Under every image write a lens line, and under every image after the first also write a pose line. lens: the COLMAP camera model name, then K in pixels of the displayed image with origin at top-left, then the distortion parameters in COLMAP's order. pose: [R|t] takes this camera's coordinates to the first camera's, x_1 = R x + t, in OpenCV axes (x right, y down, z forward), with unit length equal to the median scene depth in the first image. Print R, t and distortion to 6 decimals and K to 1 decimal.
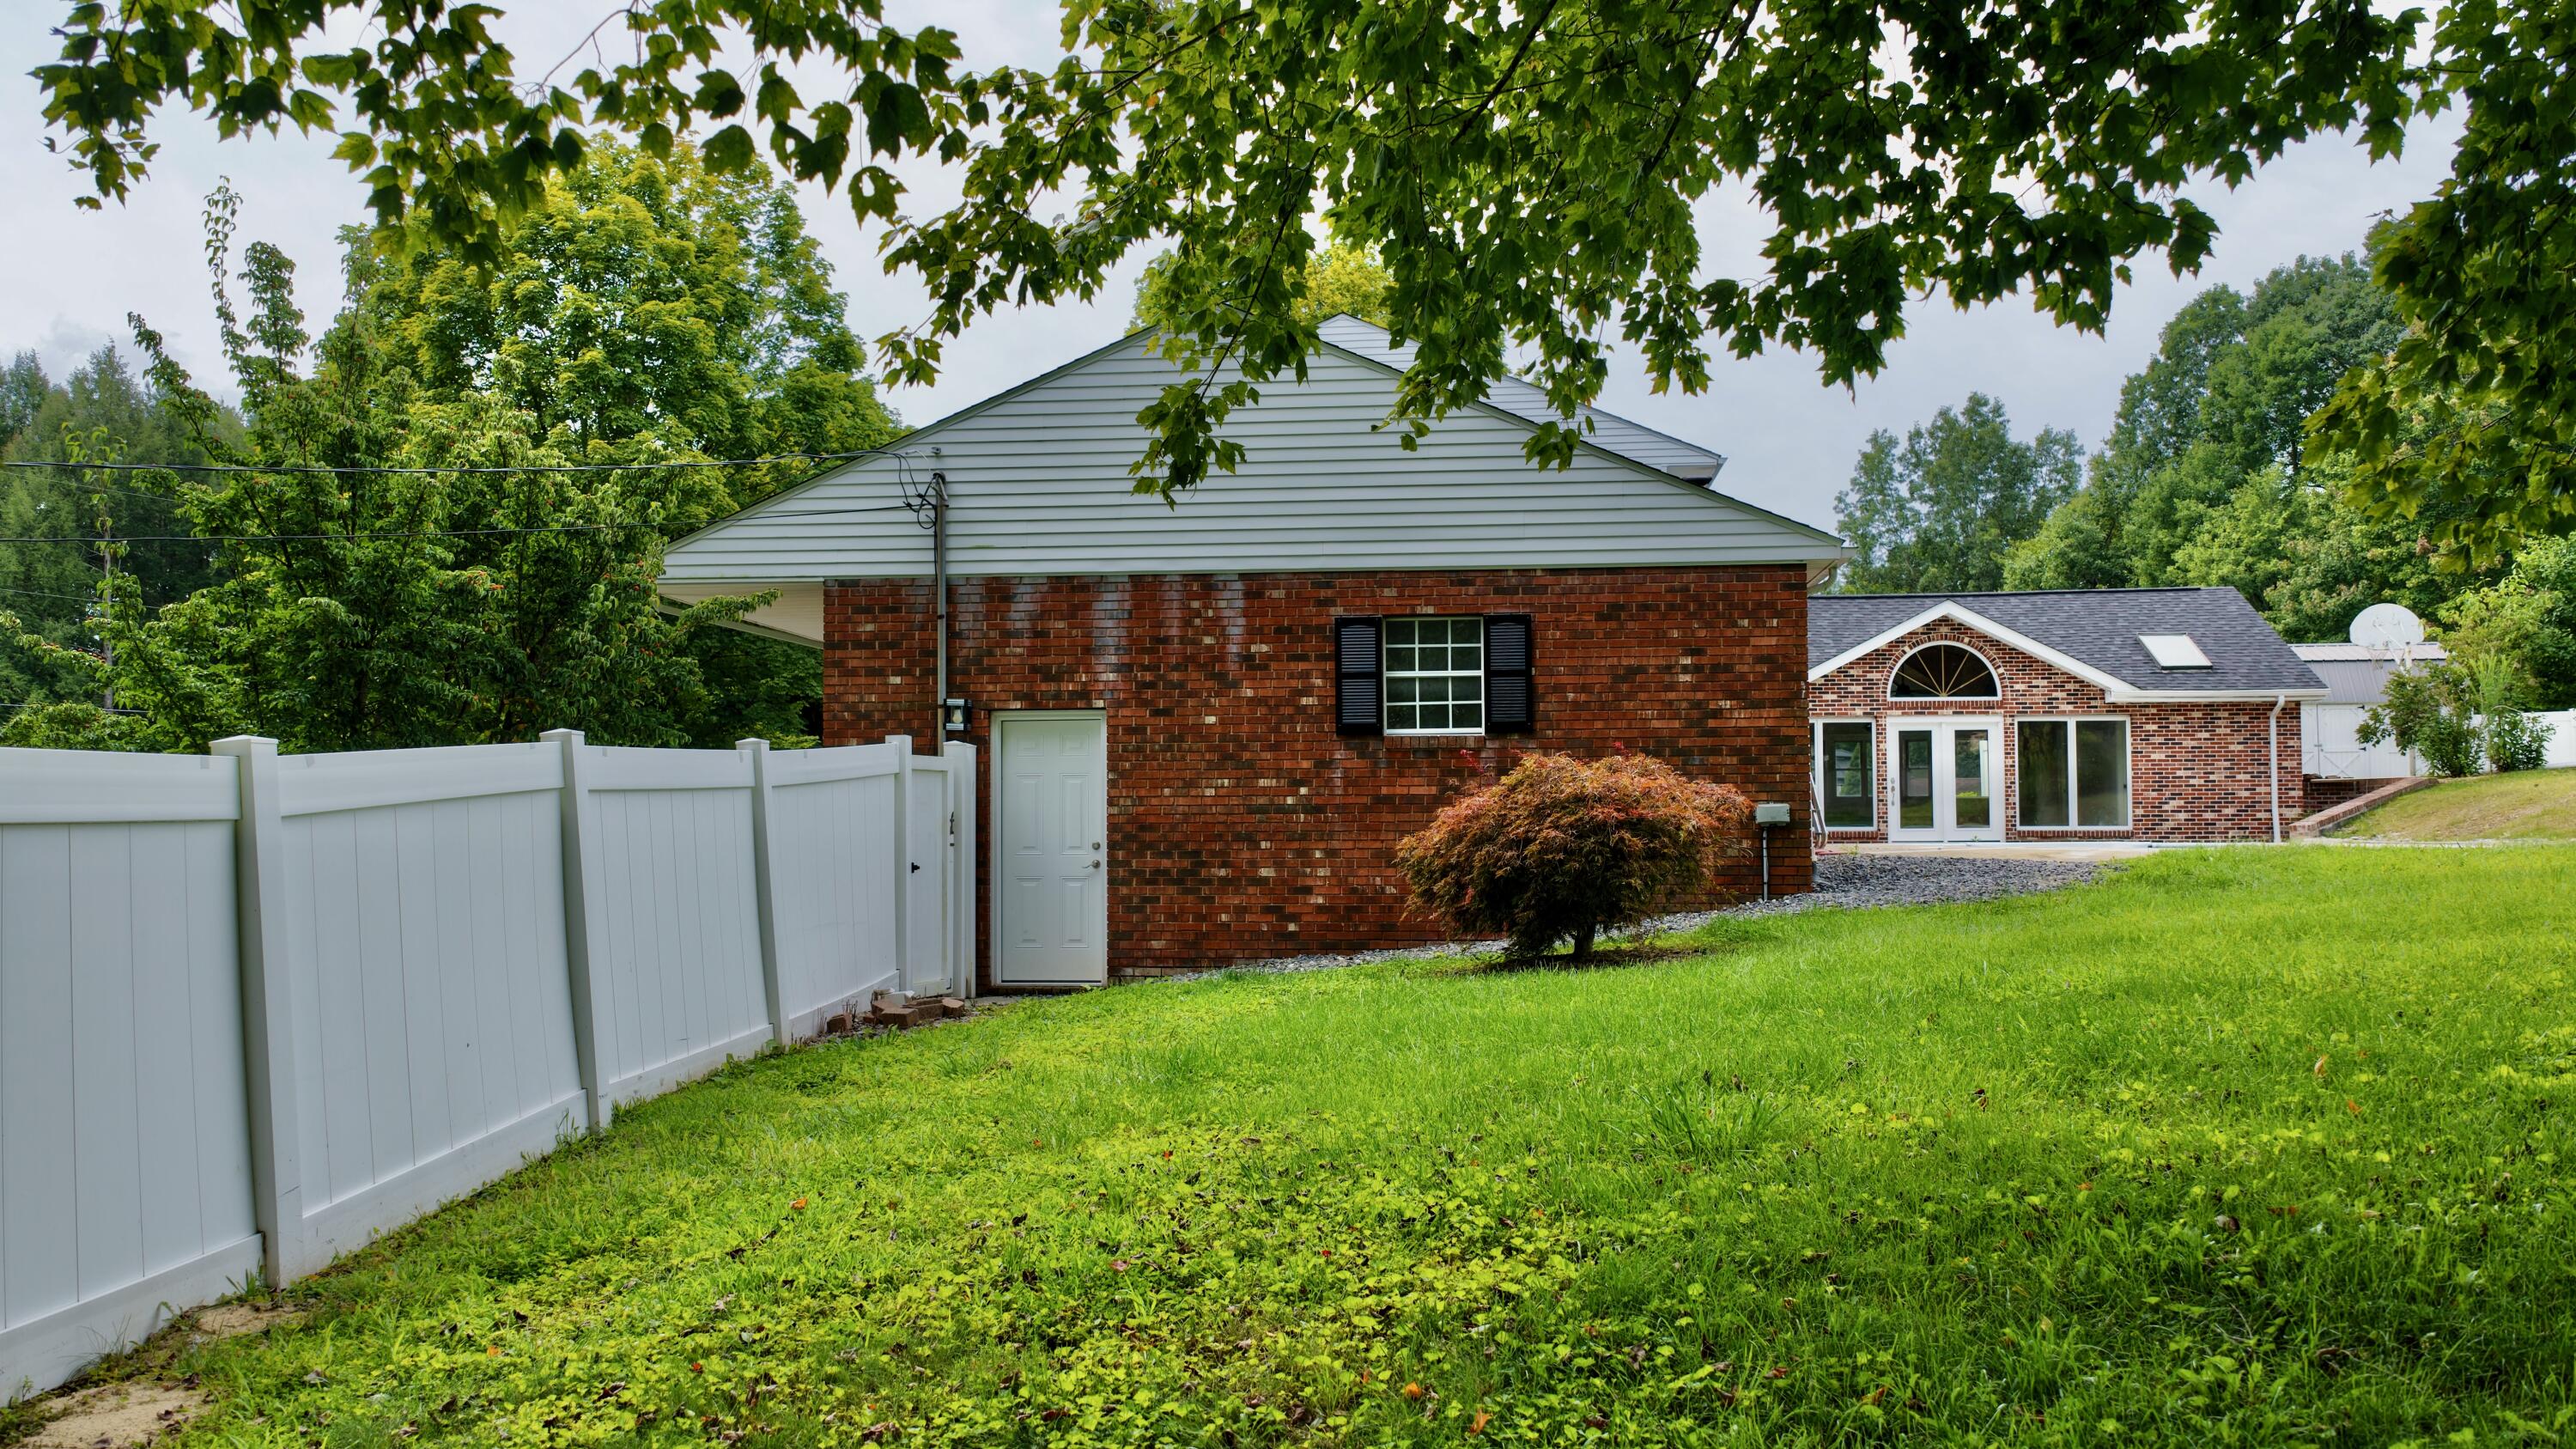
lens RADIAL K [[2150.8, 0, 1291.8], [0, 2150.8, 718.3], [0, 0, 1]] dist [-0.009670, 0.031185]
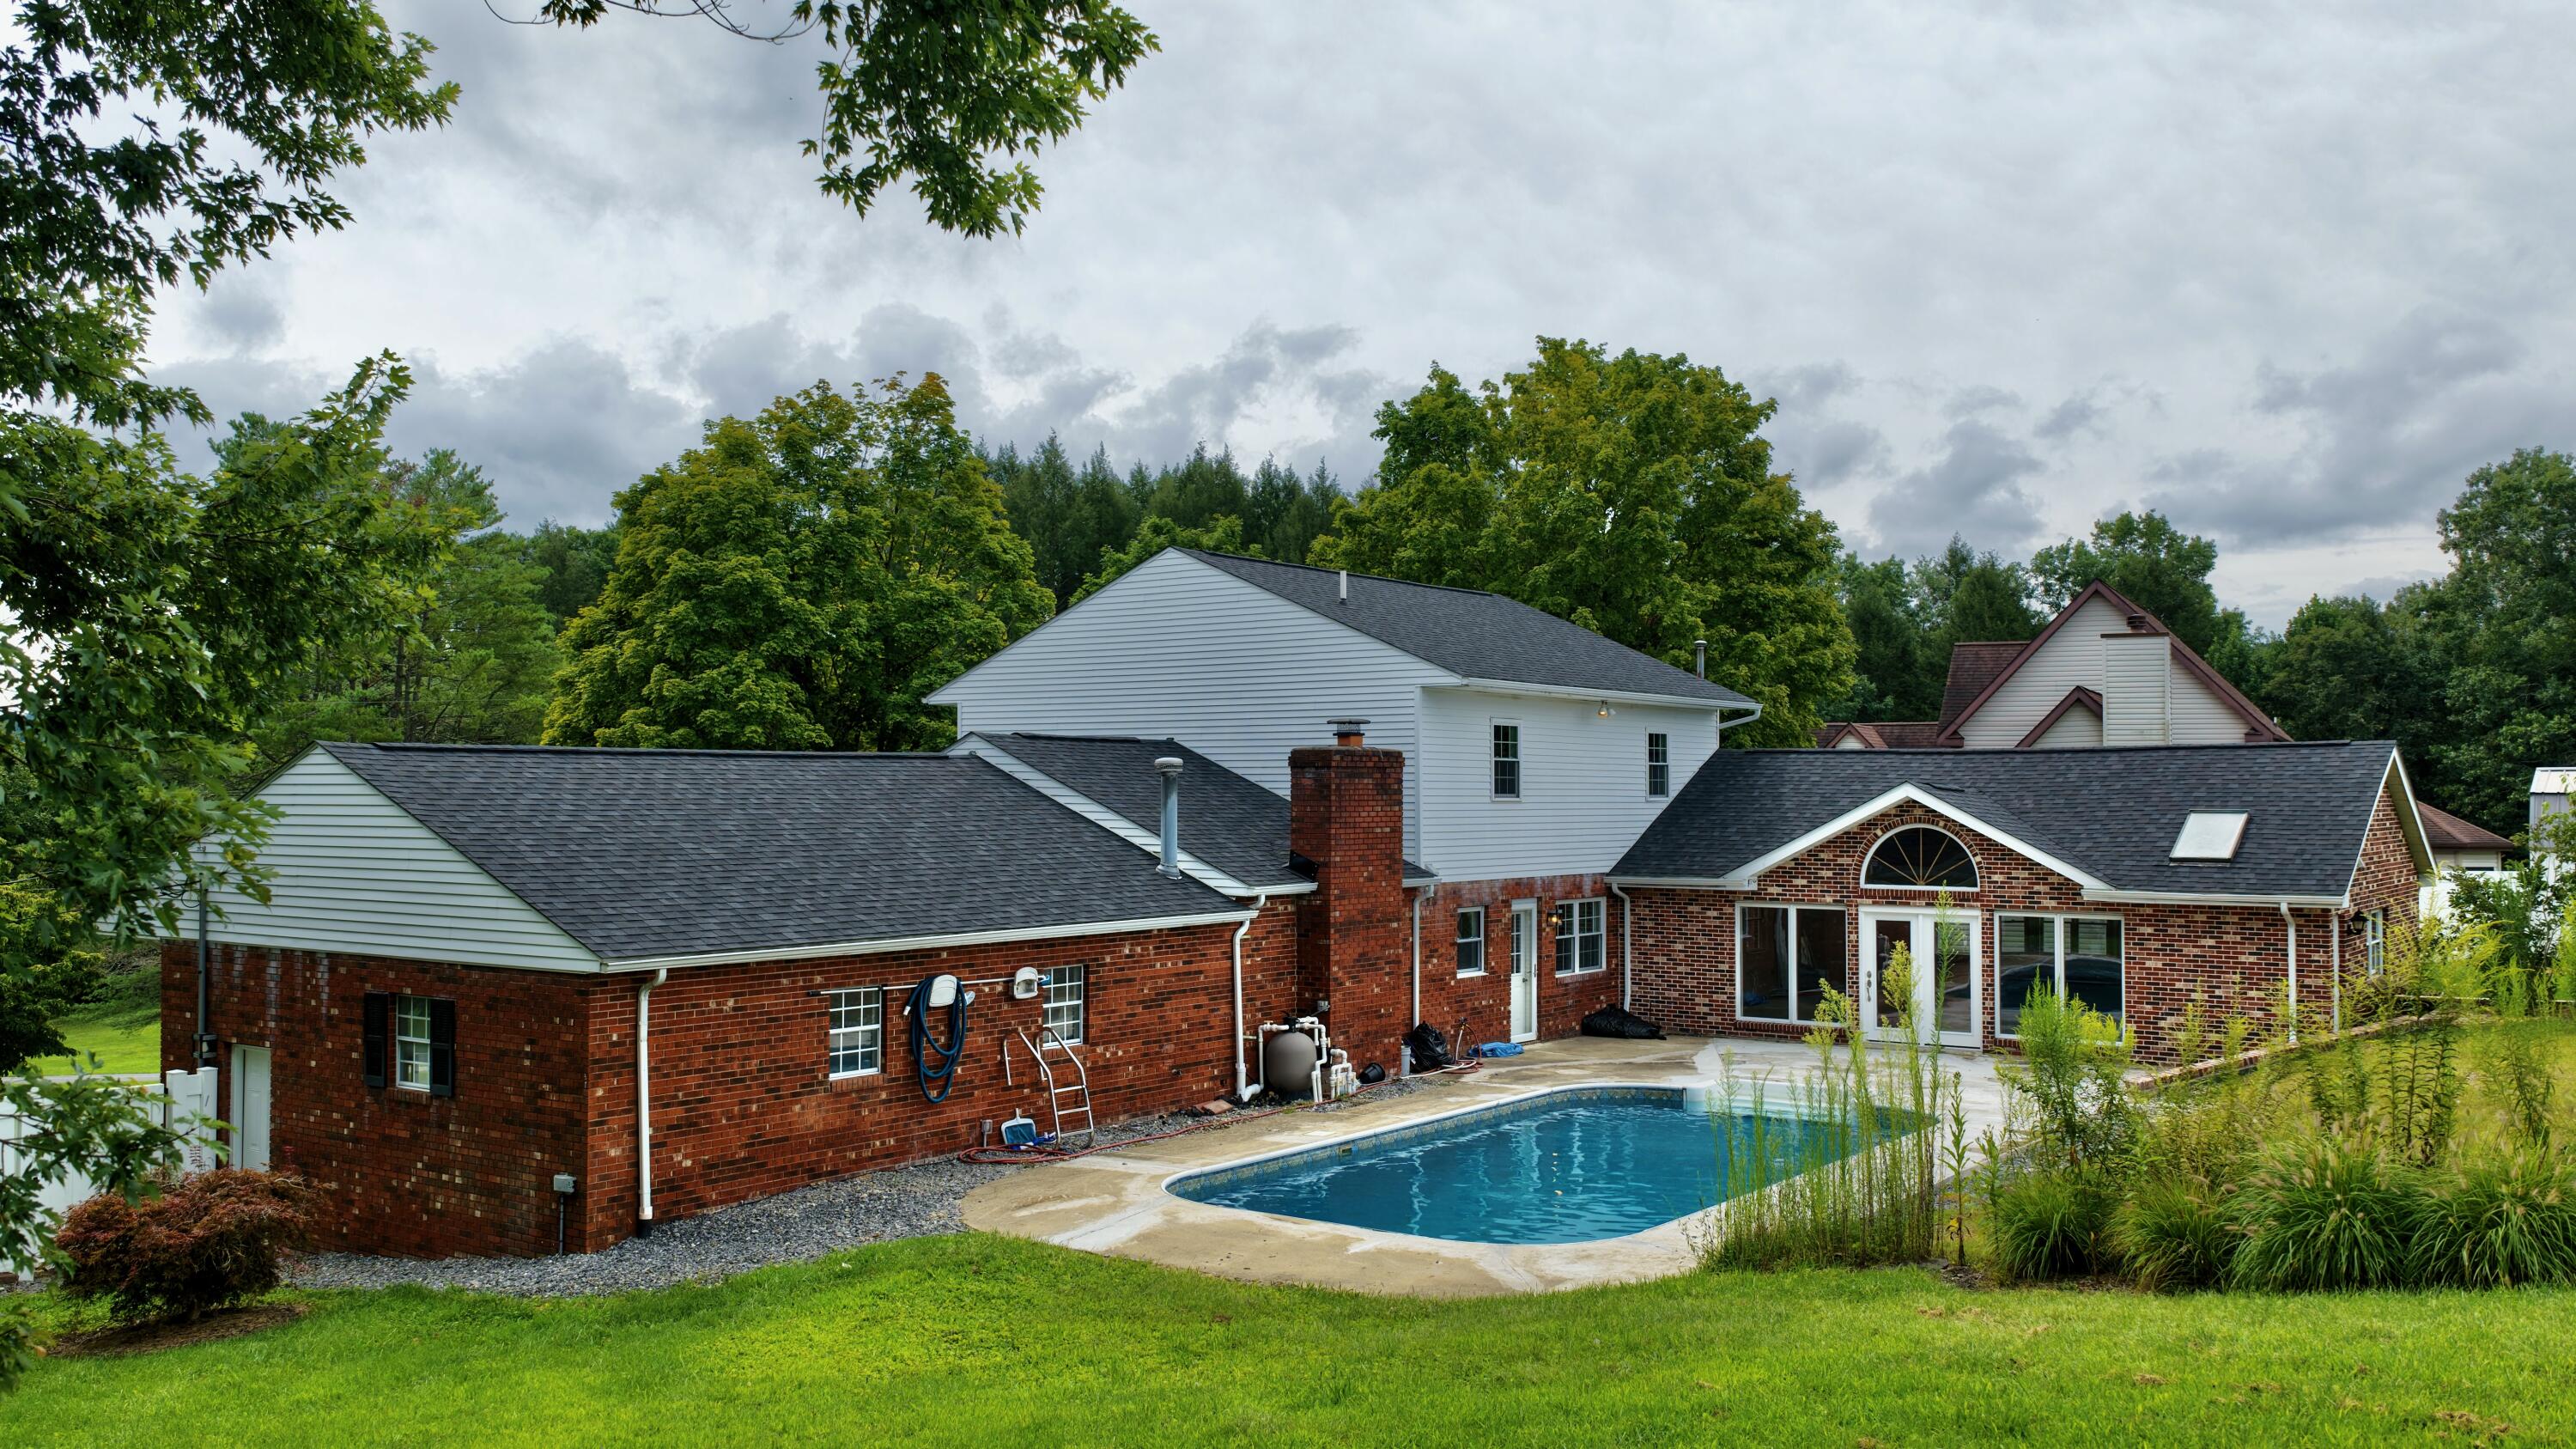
lens RADIAL K [[2150.8, 0, 1274.3], [0, 2150.8, 726.7], [0, 0, 1]] dist [-0.009670, 0.031185]
pose [[0.865179, -0.011077, -0.501341, 0.260287], [0.022853, 0.999588, 0.017352, -0.049333], [0.500942, -0.026470, 0.865076, 0.038796]]
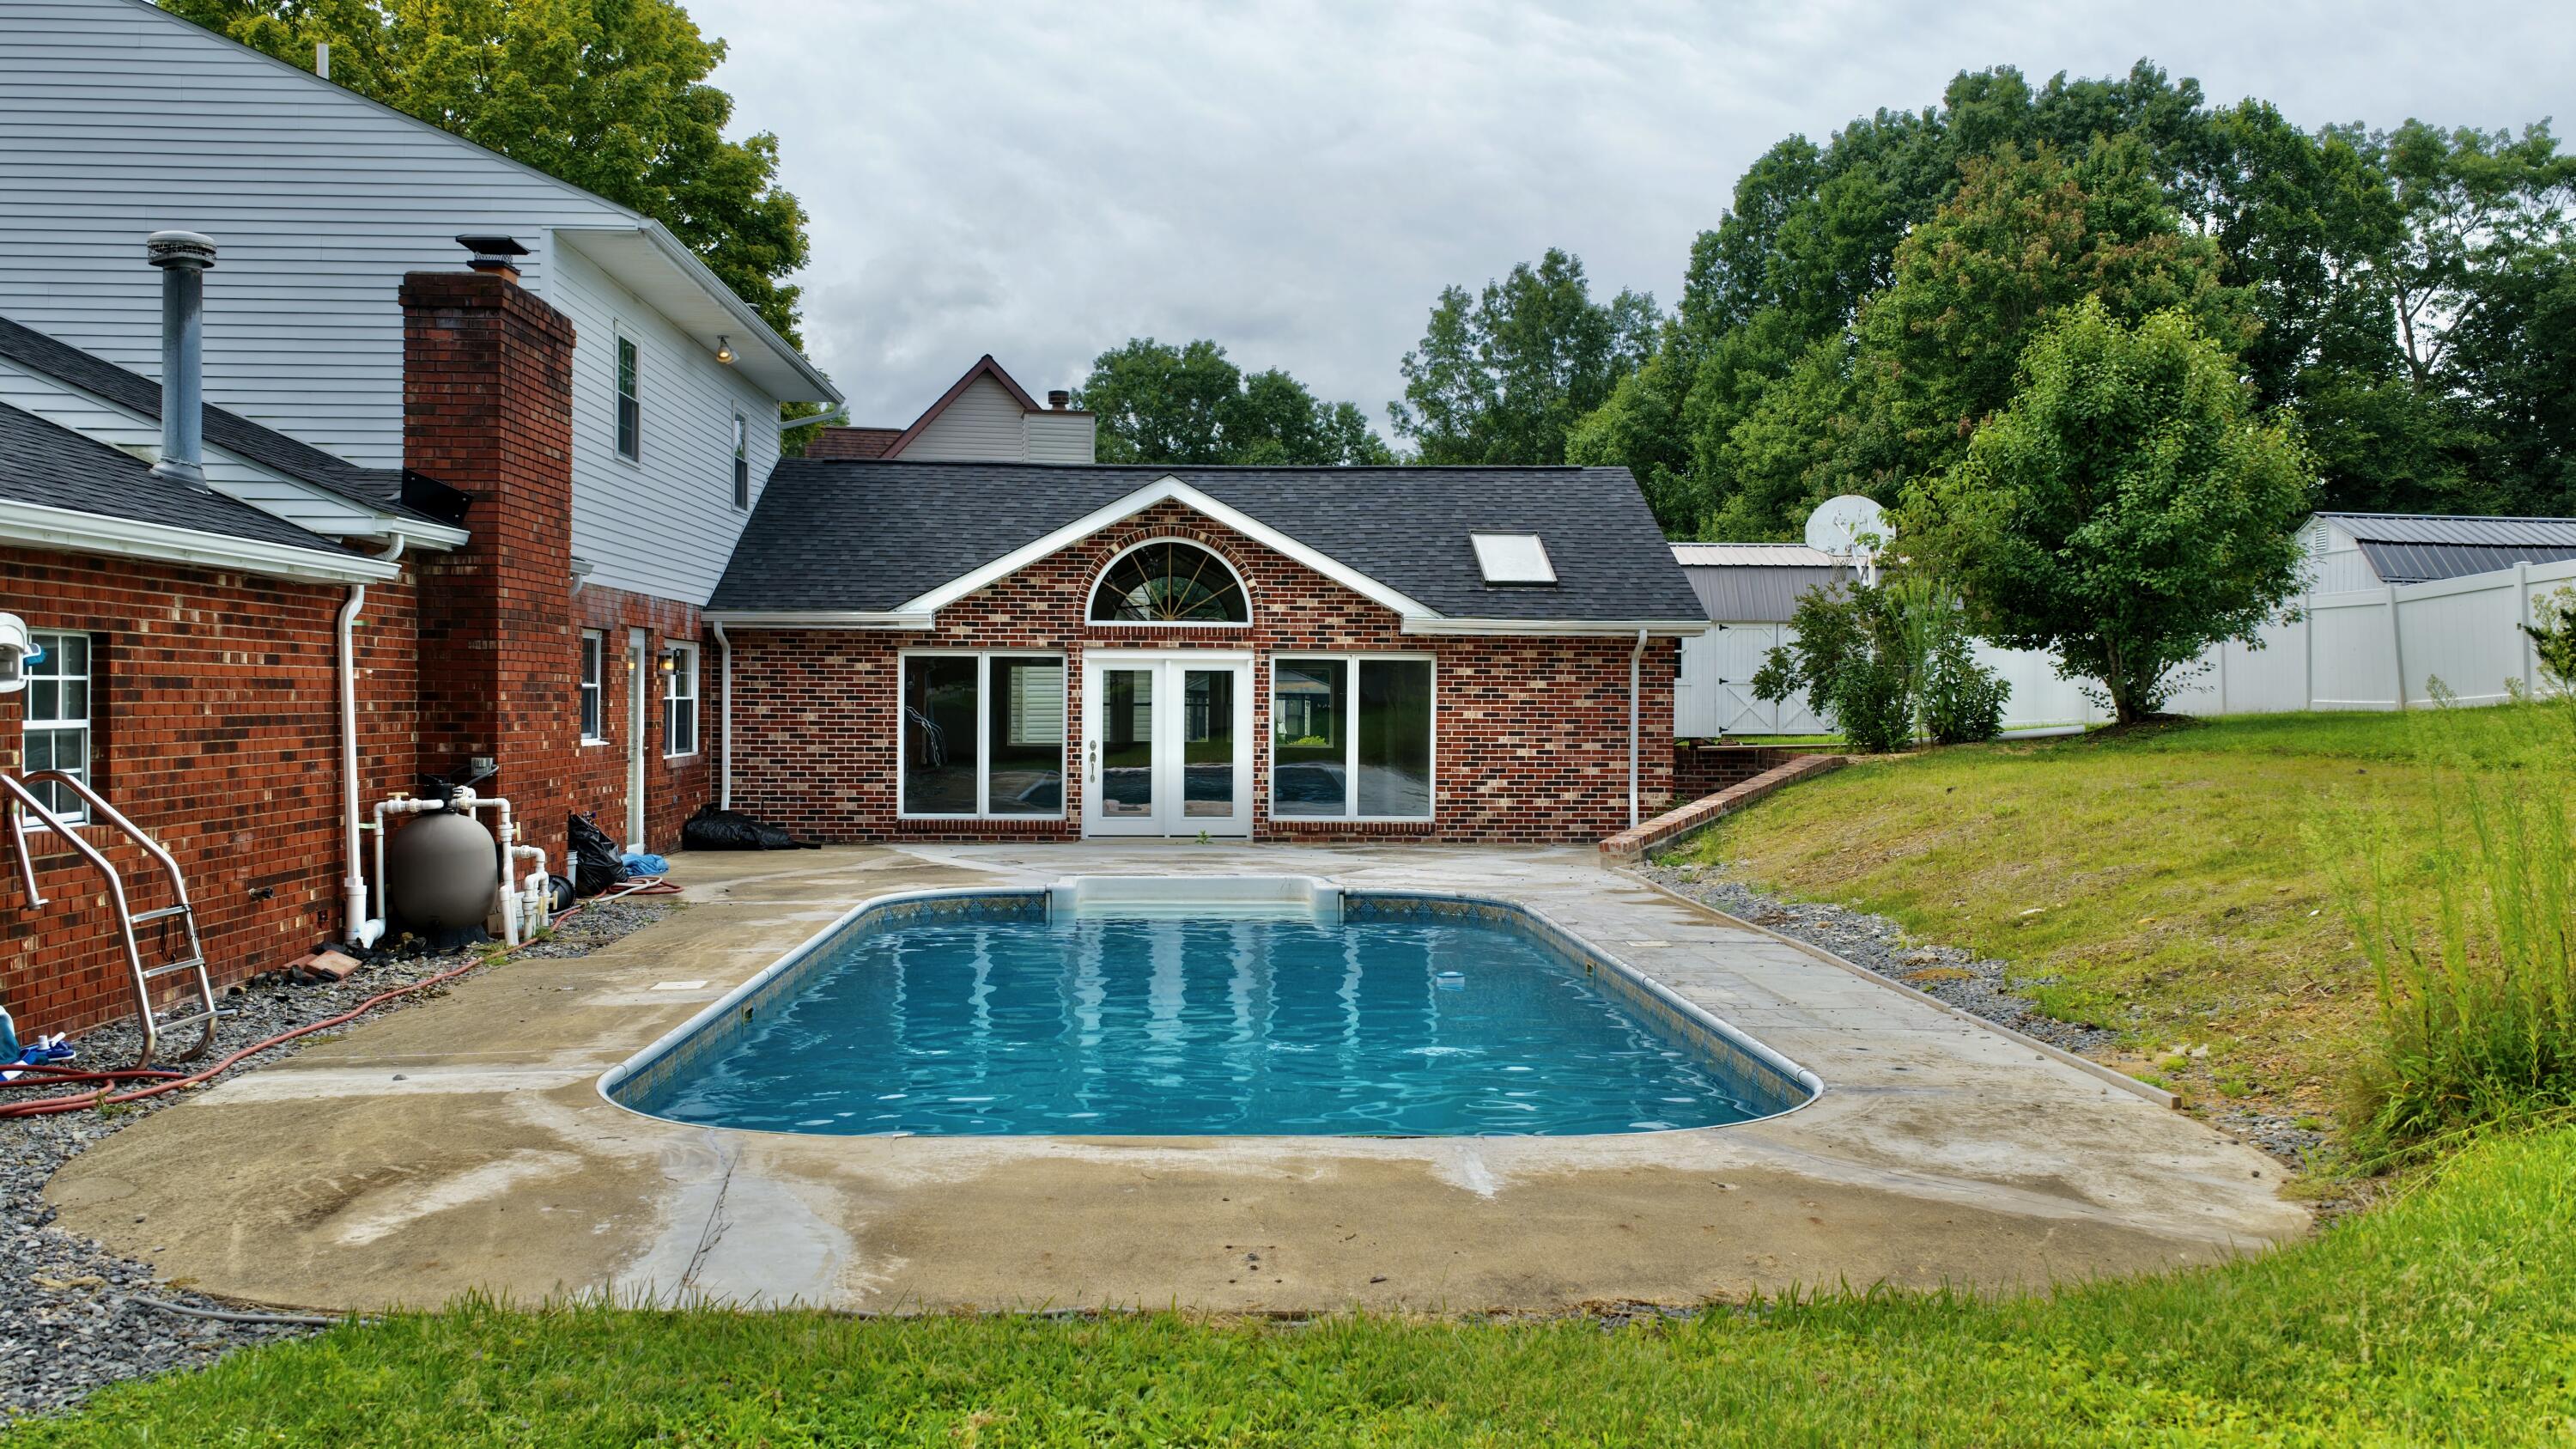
lens RADIAL K [[2150.8, 0, 1291.0], [0, 2150.8, 720.3], [0, 0, 1]] dist [-0.009670, 0.031185]
pose [[0.988375, 0.008471, 0.151799, 0.119043], [-0.018290, 0.997820, 0.063406, -0.011090], [-0.150930, -0.065446, 0.986376, 0.165313]]
